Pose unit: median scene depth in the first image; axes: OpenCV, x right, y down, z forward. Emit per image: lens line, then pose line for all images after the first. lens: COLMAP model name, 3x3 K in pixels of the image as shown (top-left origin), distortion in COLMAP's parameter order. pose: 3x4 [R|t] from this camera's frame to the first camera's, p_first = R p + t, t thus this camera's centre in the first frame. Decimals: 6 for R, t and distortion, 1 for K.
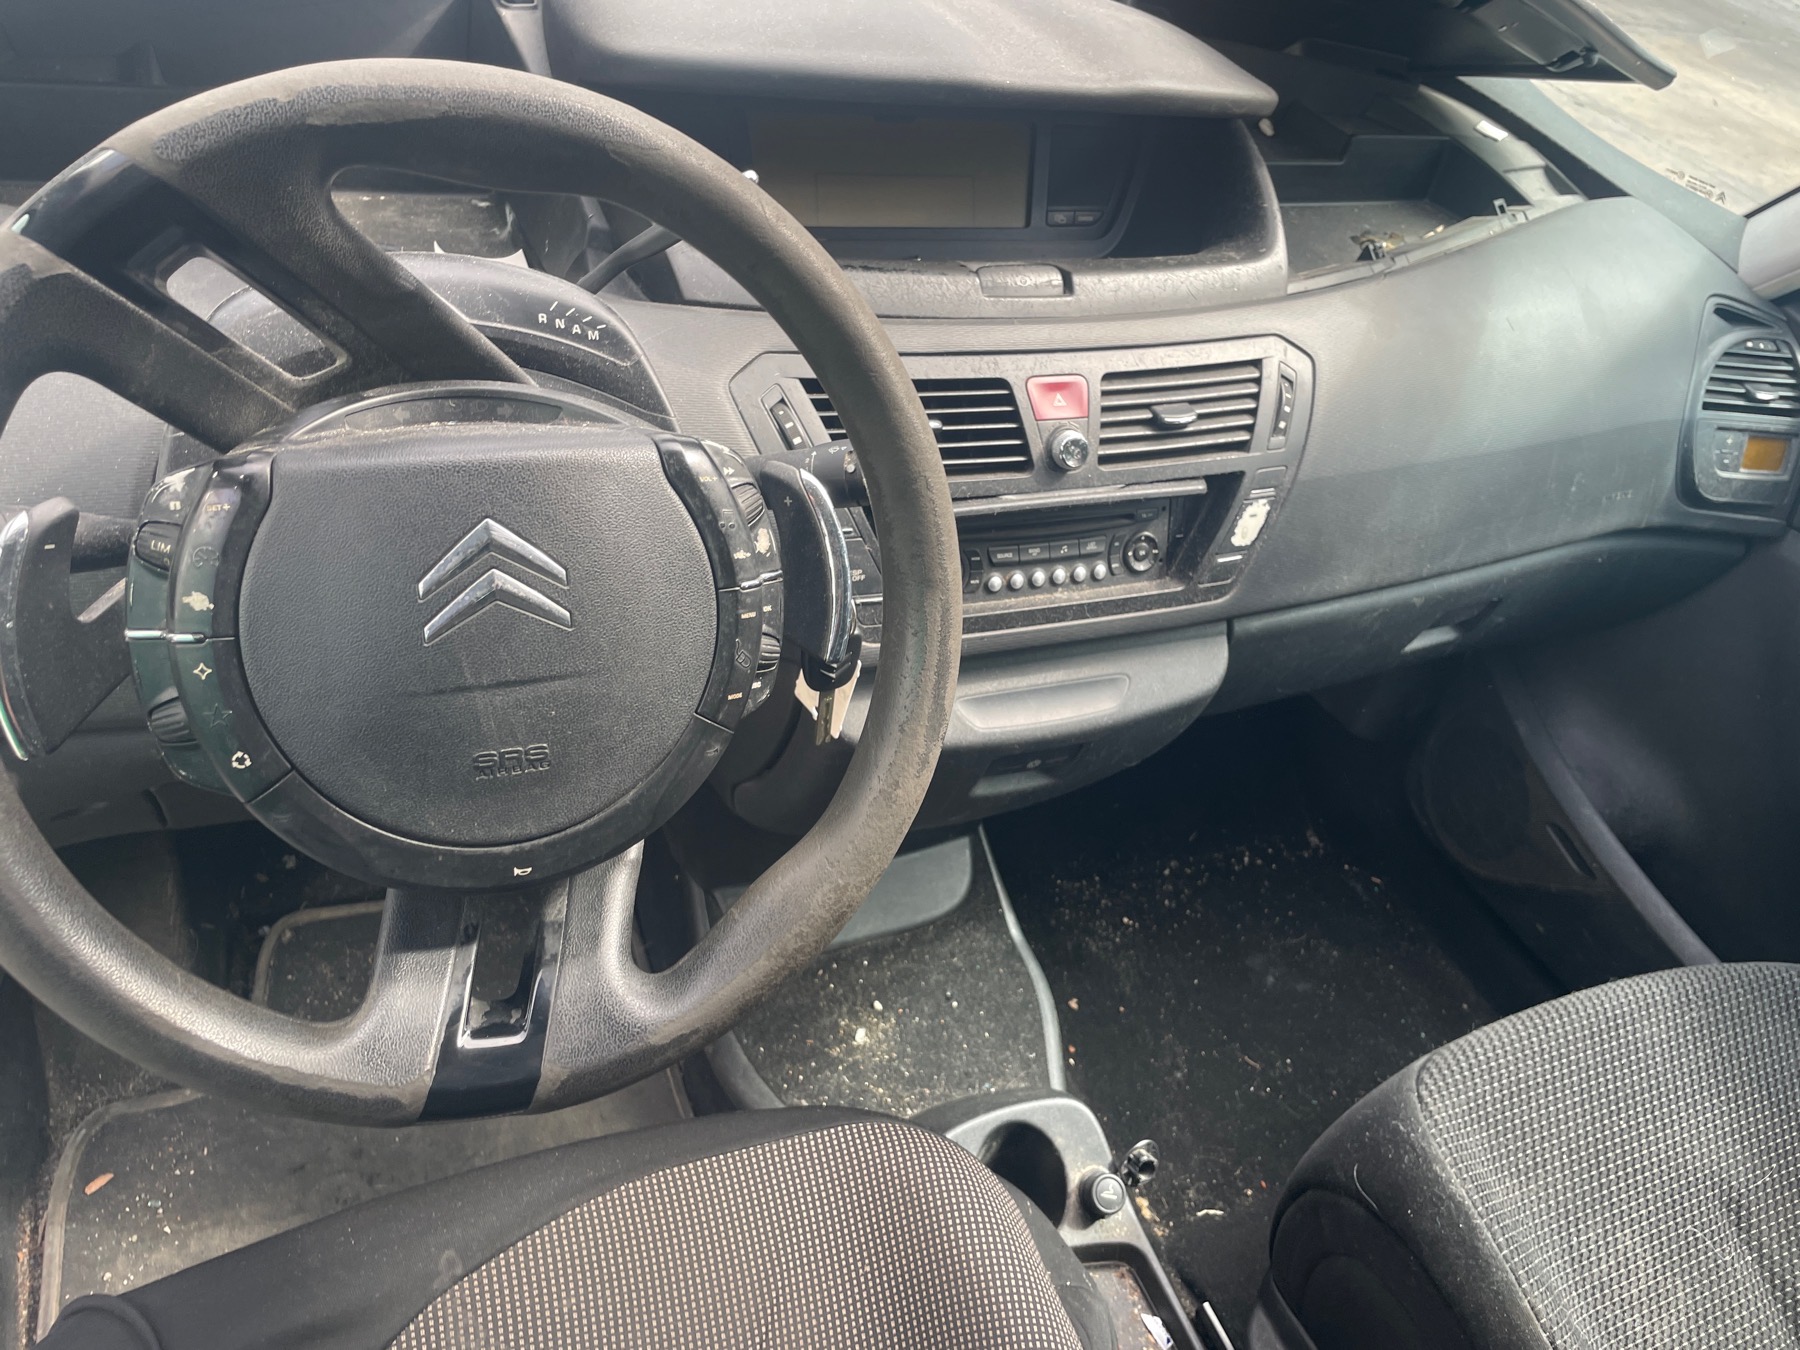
lens RADIAL K [[1402.2, 0, 899.7], [0, 1402.2, 671.6], [0, 0, 1]] dist [0.077600, -0.109759]
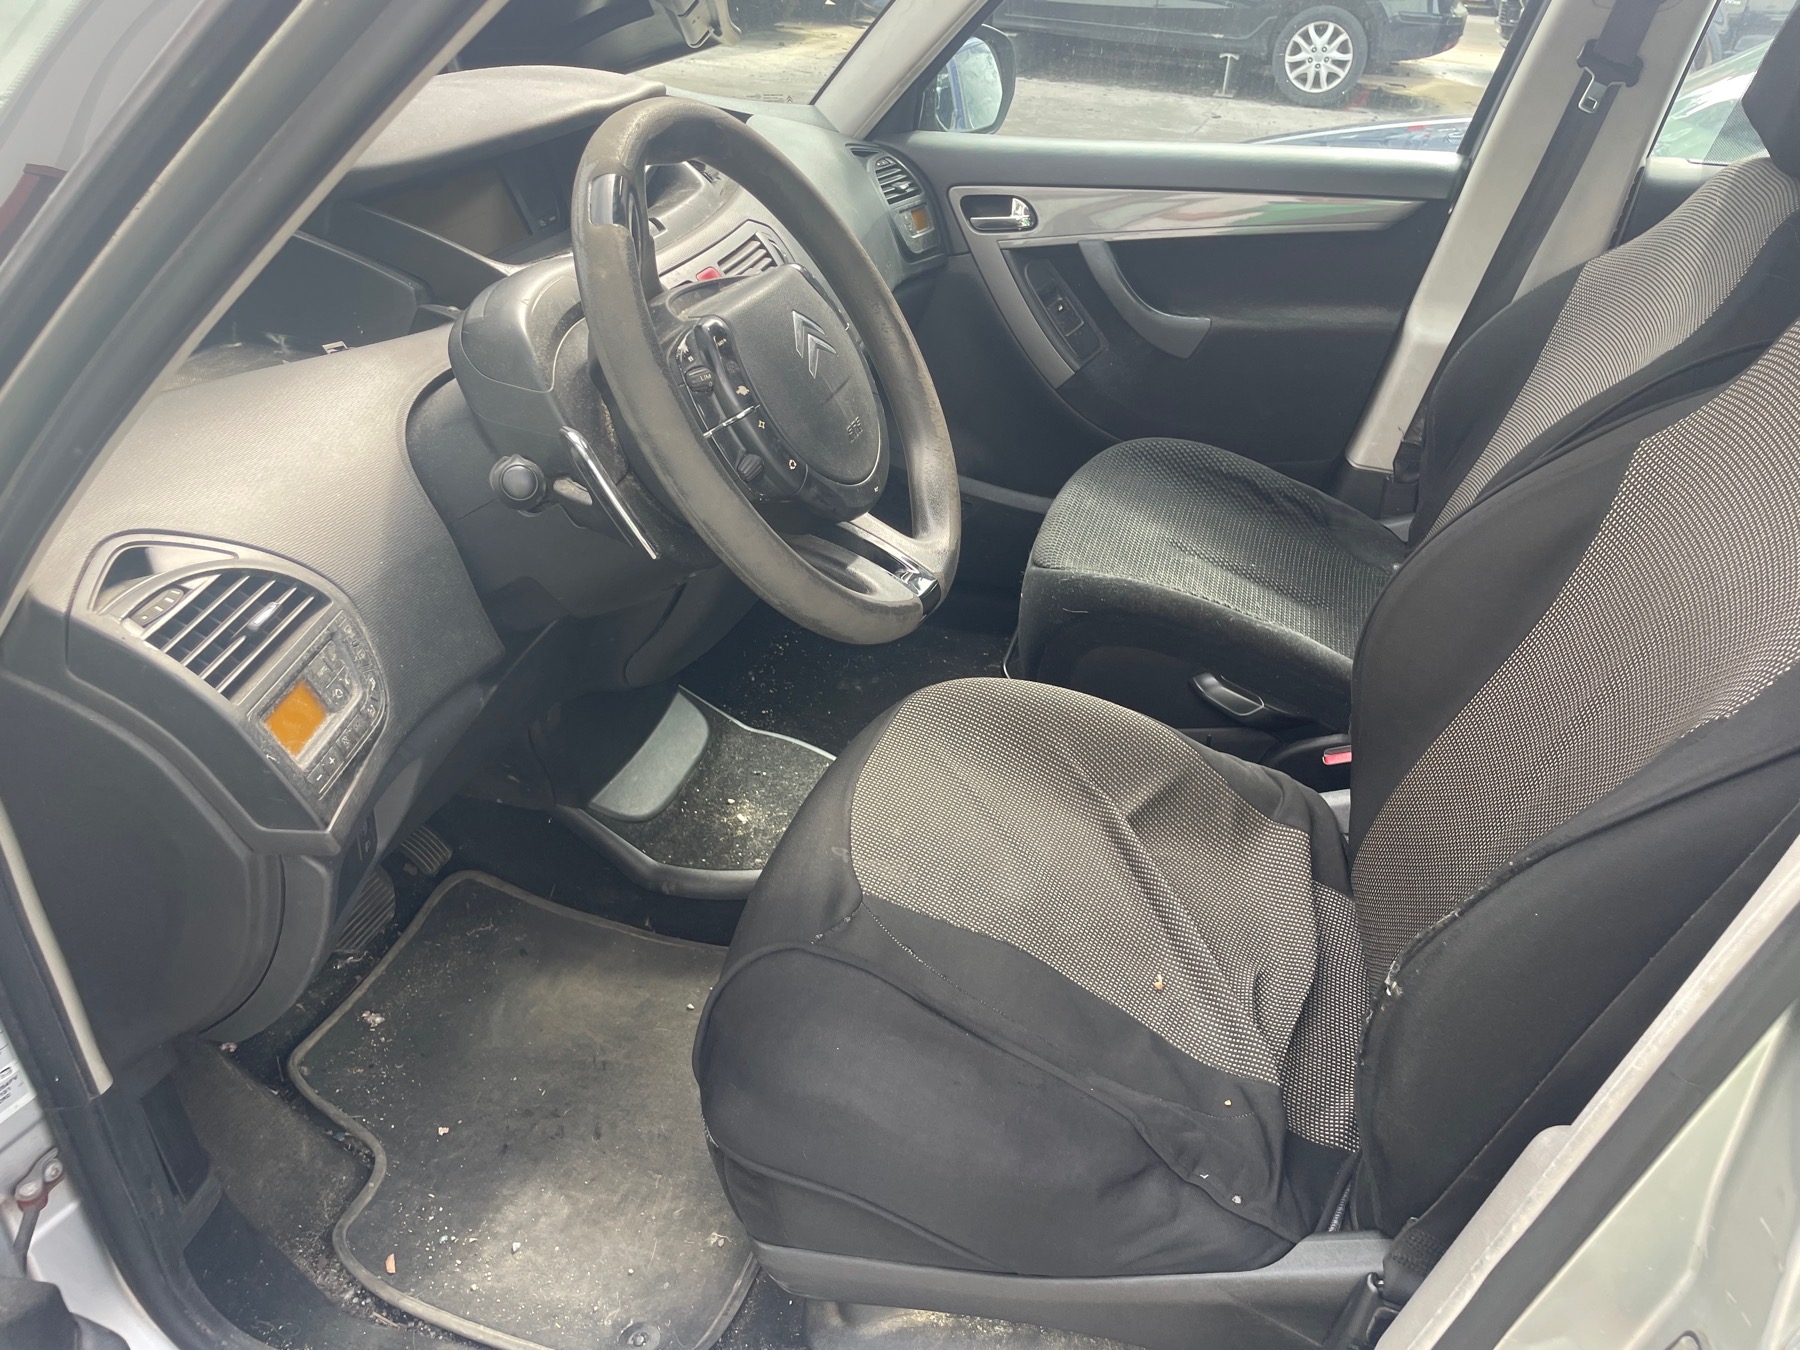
lens RADIAL K [[1402.2, 0, 893.6], [0, 1402.2, 680.3], [0, 0, 1]] dist [0.077600, -0.109759]
pose [[0.627386, -0.524269, 0.575786, -0.670934], [0.560910, 0.817147, 0.132857, 0.054975], [-0.540154, 0.239611, 0.806734, -0.208410]]
